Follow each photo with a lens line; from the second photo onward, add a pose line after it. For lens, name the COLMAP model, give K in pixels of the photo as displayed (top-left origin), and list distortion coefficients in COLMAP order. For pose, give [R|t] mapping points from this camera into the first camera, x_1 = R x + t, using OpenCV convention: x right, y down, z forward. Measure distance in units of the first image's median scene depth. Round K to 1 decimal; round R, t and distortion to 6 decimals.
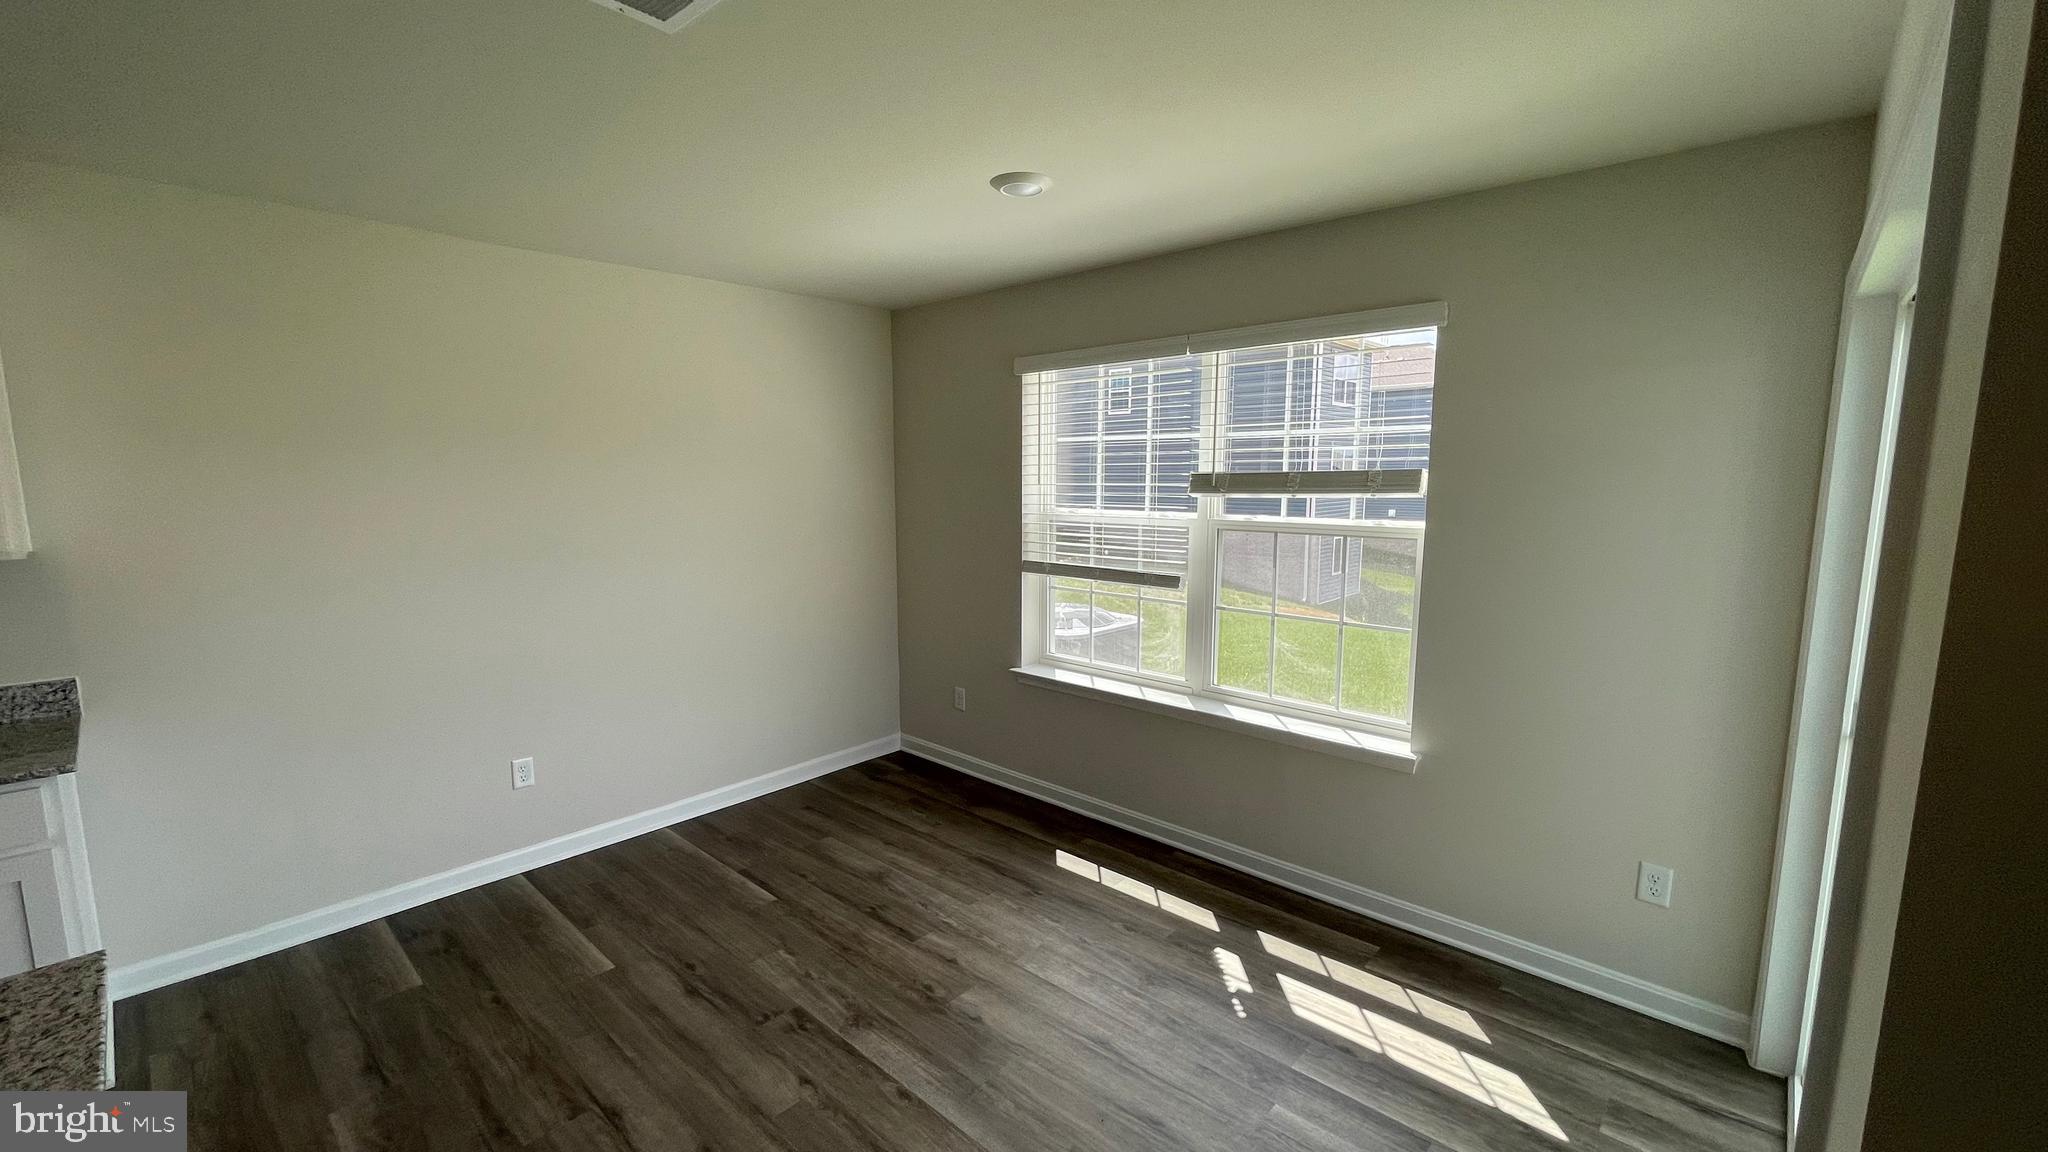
lens RADIAL K [[833.0, 0, 1011.4], [0, 833.0, 583.2], [0, 0, 1]] dist [-0.001452, 0.000254]
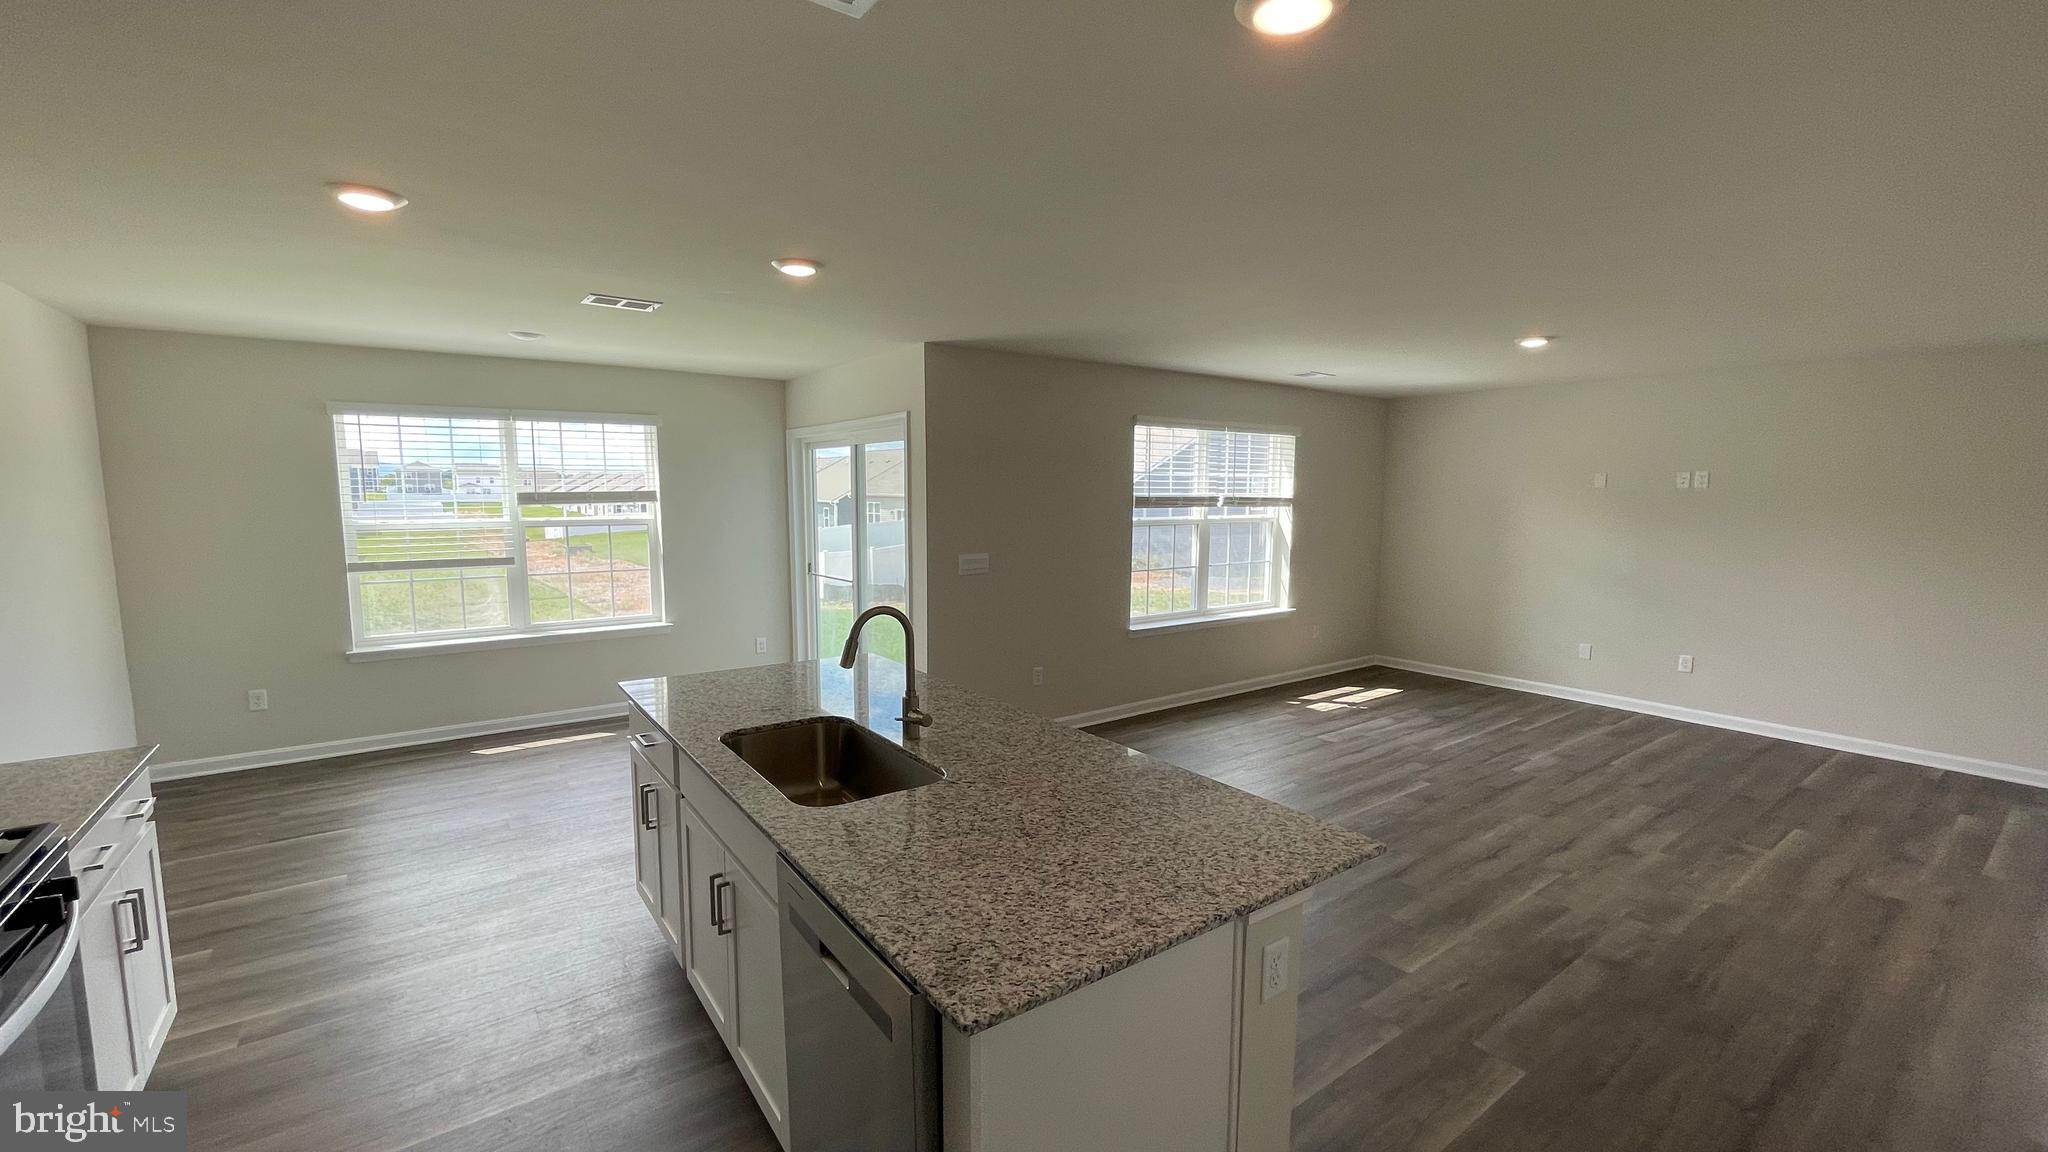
lens RADIAL K [[833.0, 0, 1011.4], [0, 833.0, 583.2], [0, 0, 1]] dist [-0.001452, 0.000254]
pose [[0.199063, -0.112679, 0.973487, -1.132079], [0.125431, 0.988127, 0.088725, 0.017915], [-0.971926, 0.104444, 0.210833, -0.254628]]
